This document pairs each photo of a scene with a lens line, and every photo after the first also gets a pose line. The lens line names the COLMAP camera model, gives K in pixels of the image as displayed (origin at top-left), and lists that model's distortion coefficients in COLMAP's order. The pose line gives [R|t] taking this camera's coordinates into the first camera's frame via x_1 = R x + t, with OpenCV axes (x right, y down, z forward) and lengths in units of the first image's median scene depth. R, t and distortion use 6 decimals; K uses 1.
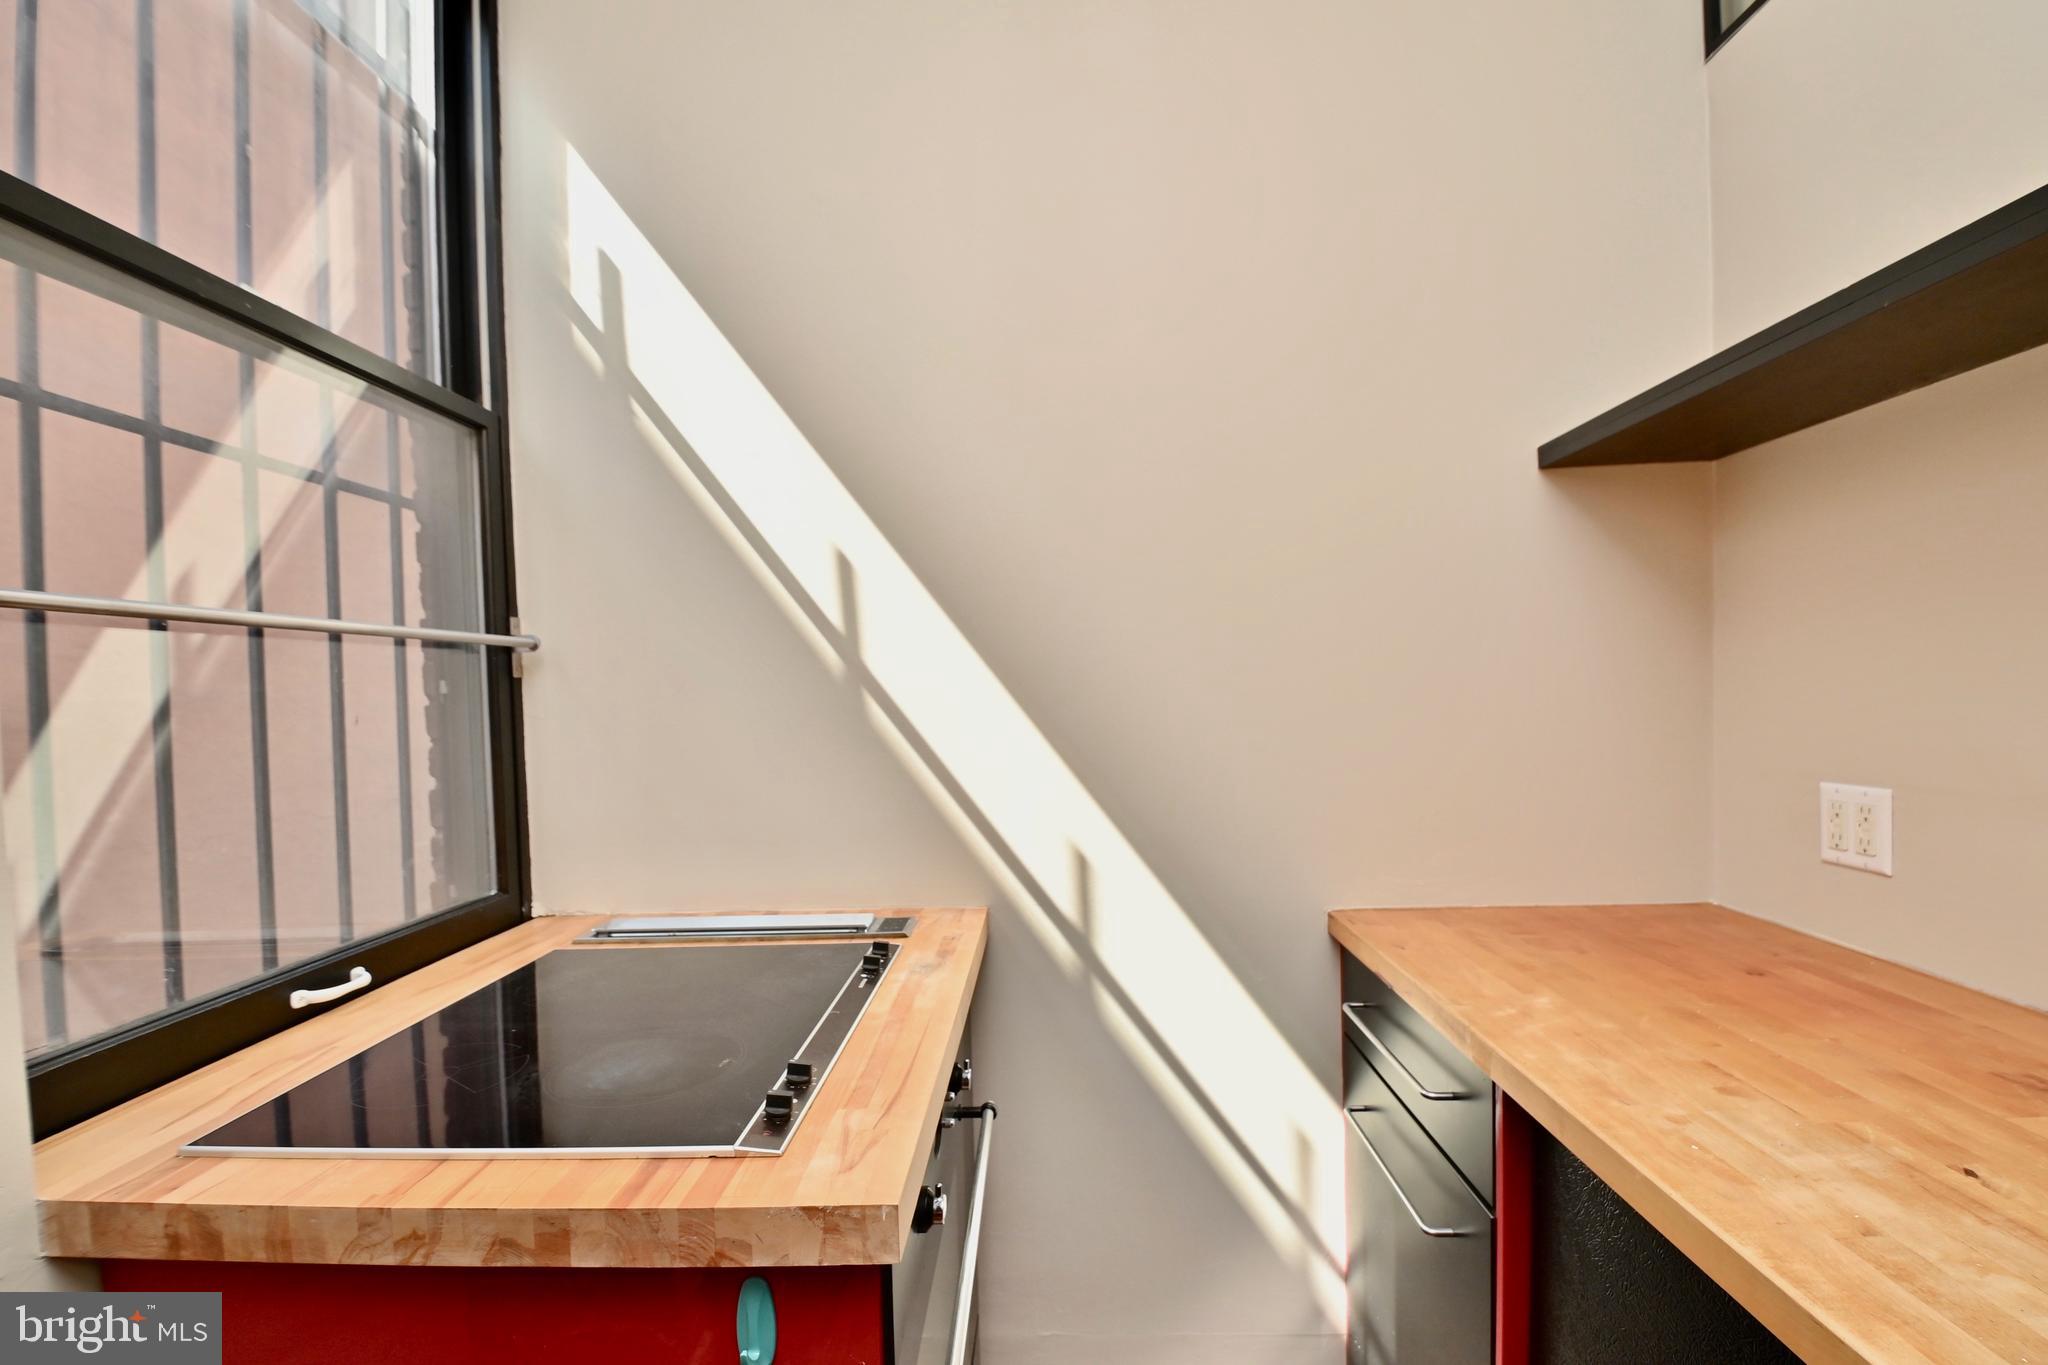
lens RADIAL K [[907.3, 0, 1041.2], [0, 907.3, 692.3], [0, 0, 1]] dist [0.004480, -0.015781]
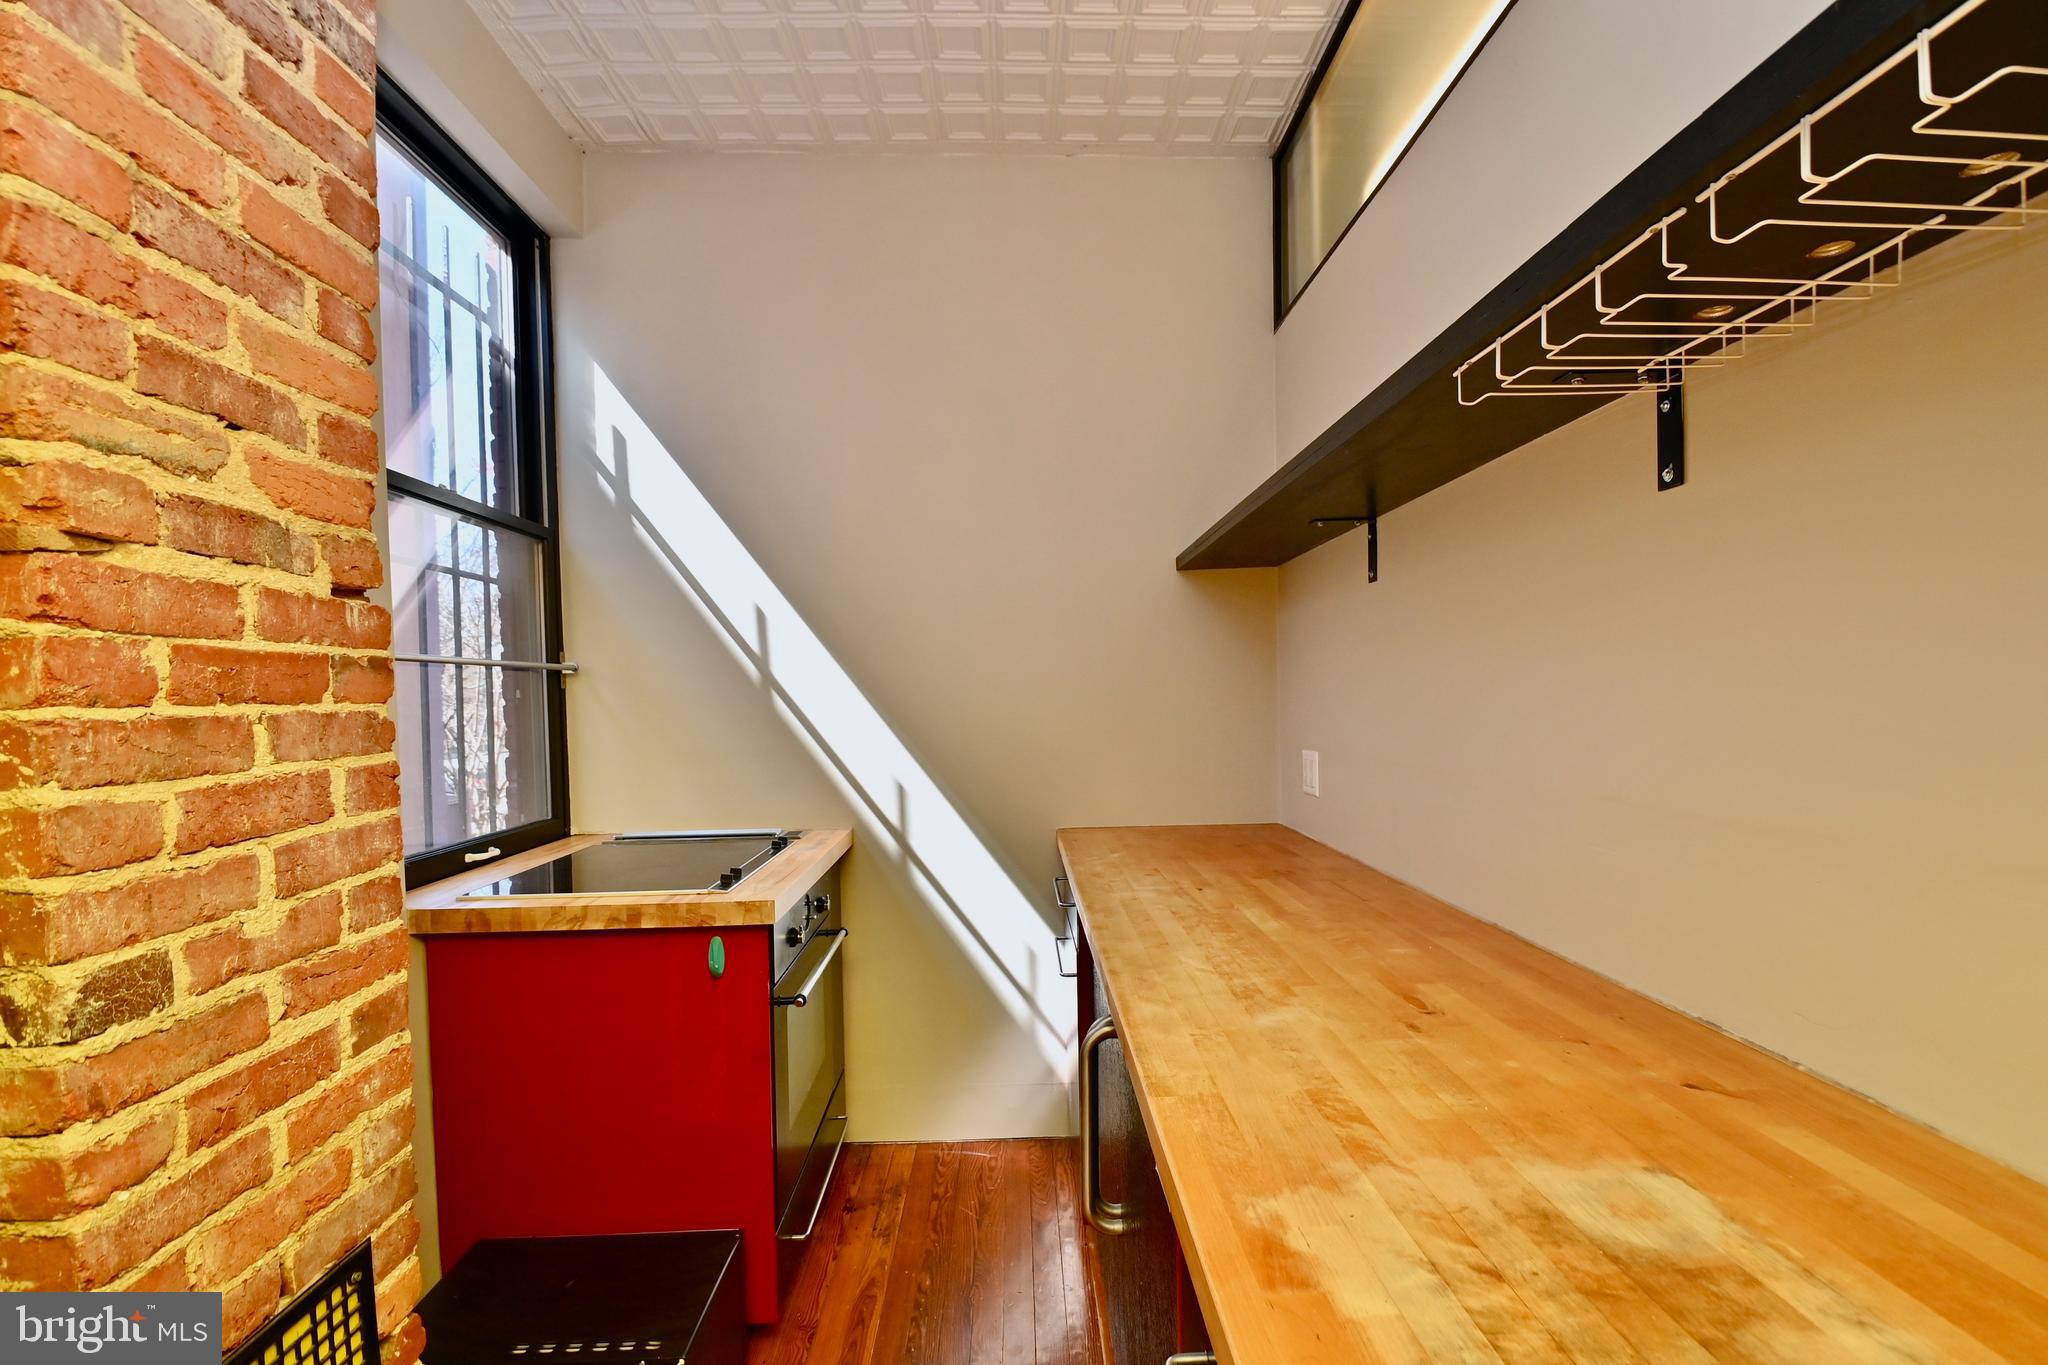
lens RADIAL K [[907.3, 0, 1047.6], [0, 907.3, 711.0], [0, 0, 1]] dist [0.004480, -0.015781]
pose [[0.998115, 0.002864, 0.061307, 0.207469], [-0.003653, 0.999912, 0.012759, 0.000916], [-0.061265, -0.012959, 0.998037, -0.730985]]
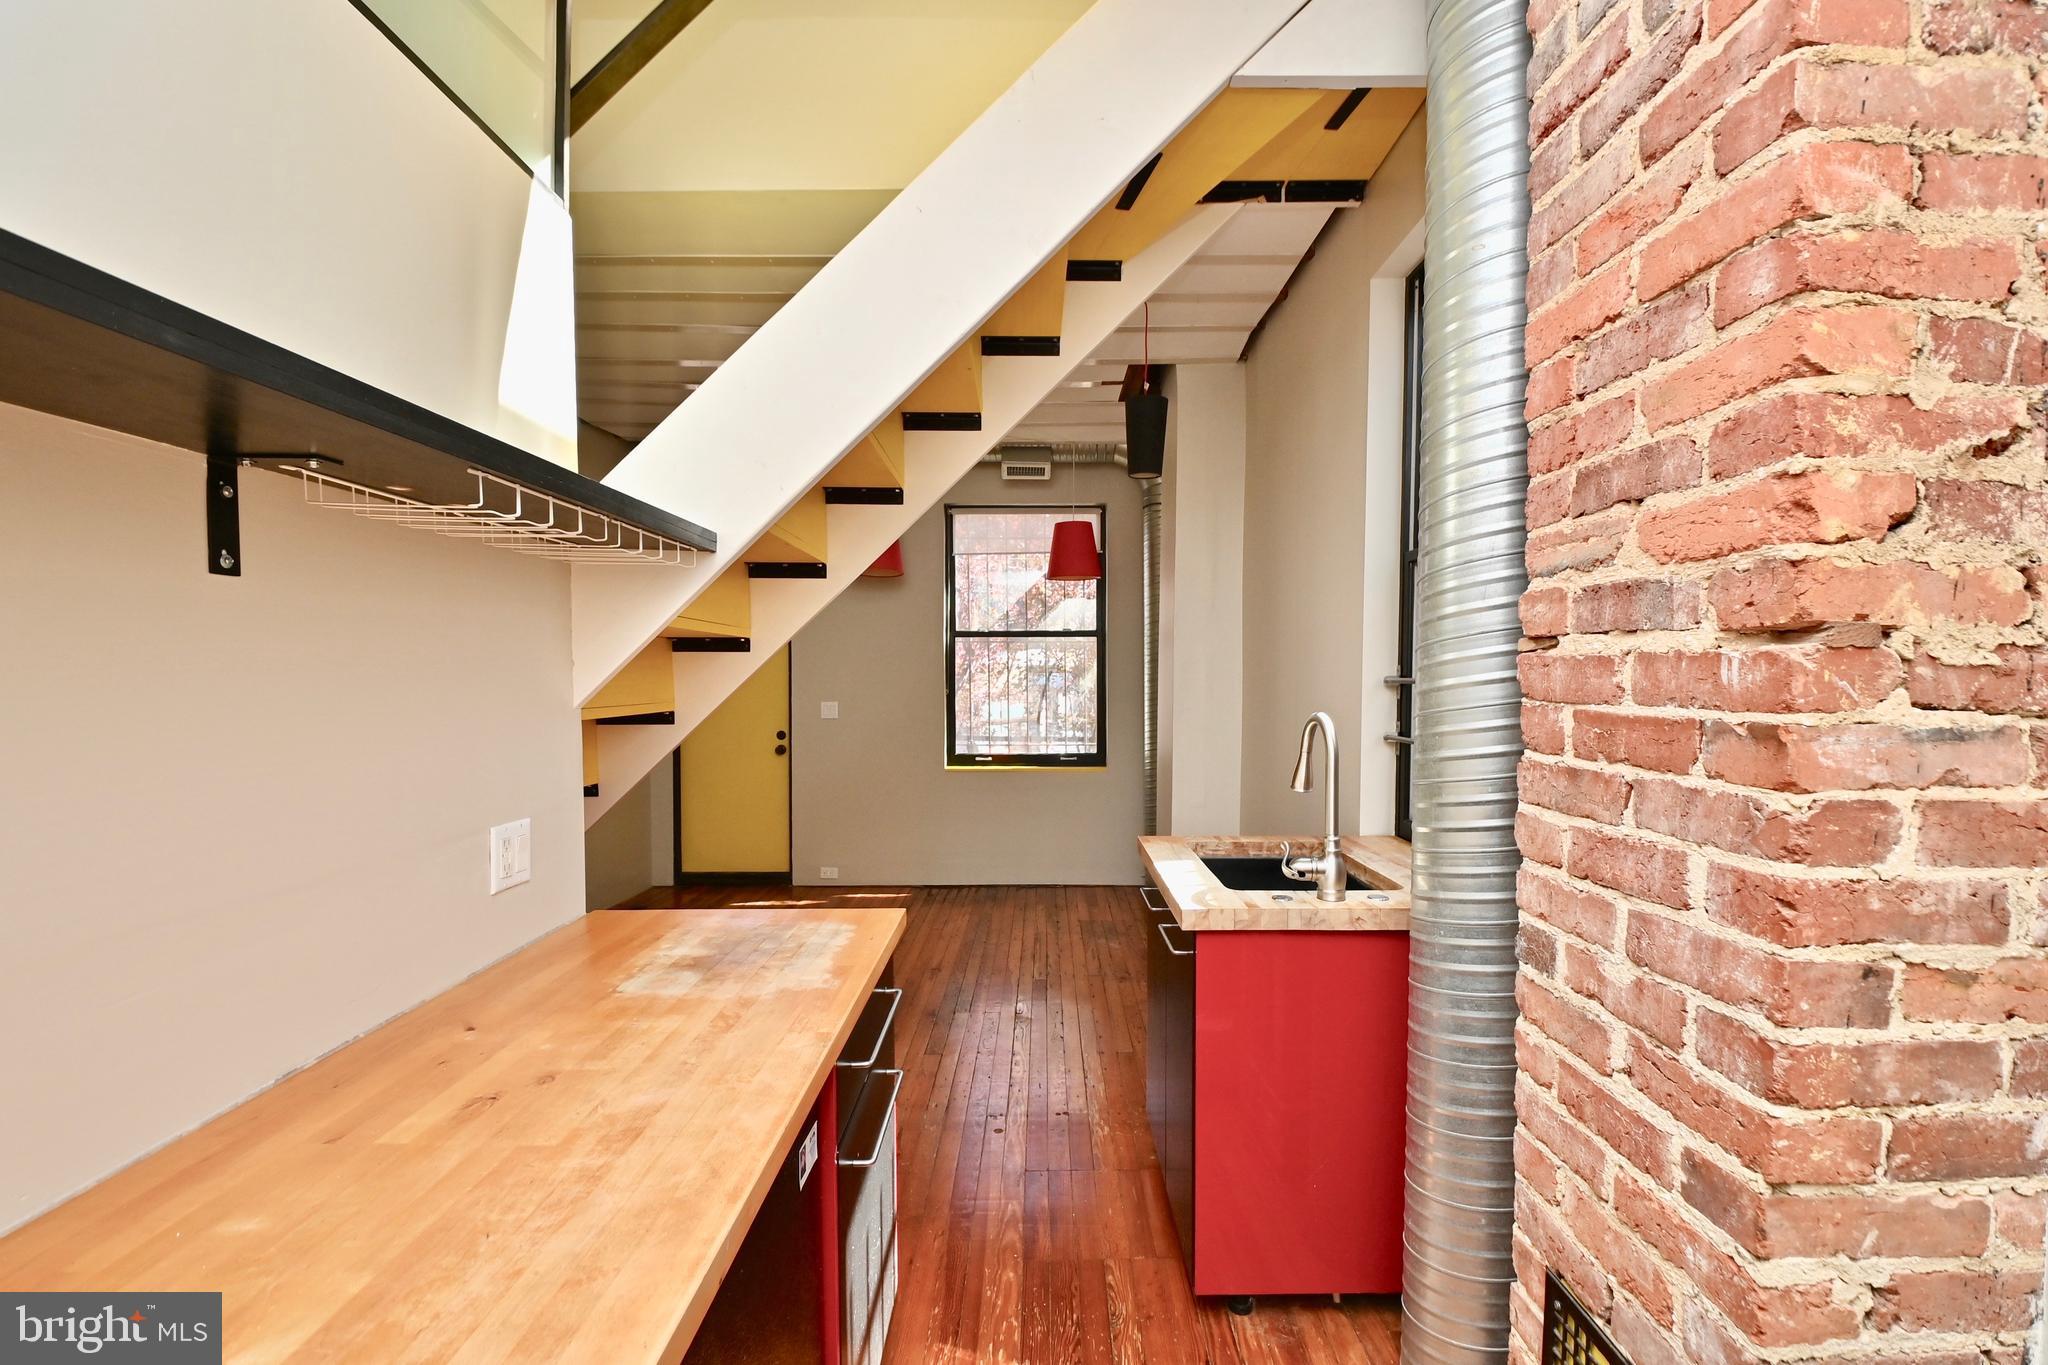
lens RADIAL K [[907.3, 0, 1042.0], [0, 907.3, 714.2], [0, 0, 1]] dist [0.004480, -0.015781]
pose [[-0.999386, 0.024799, -0.024761, 0.127480], [0.023471, 0.998343, 0.052533, -0.084938], [0.026023, 0.051919, -0.998312, 0.726574]]
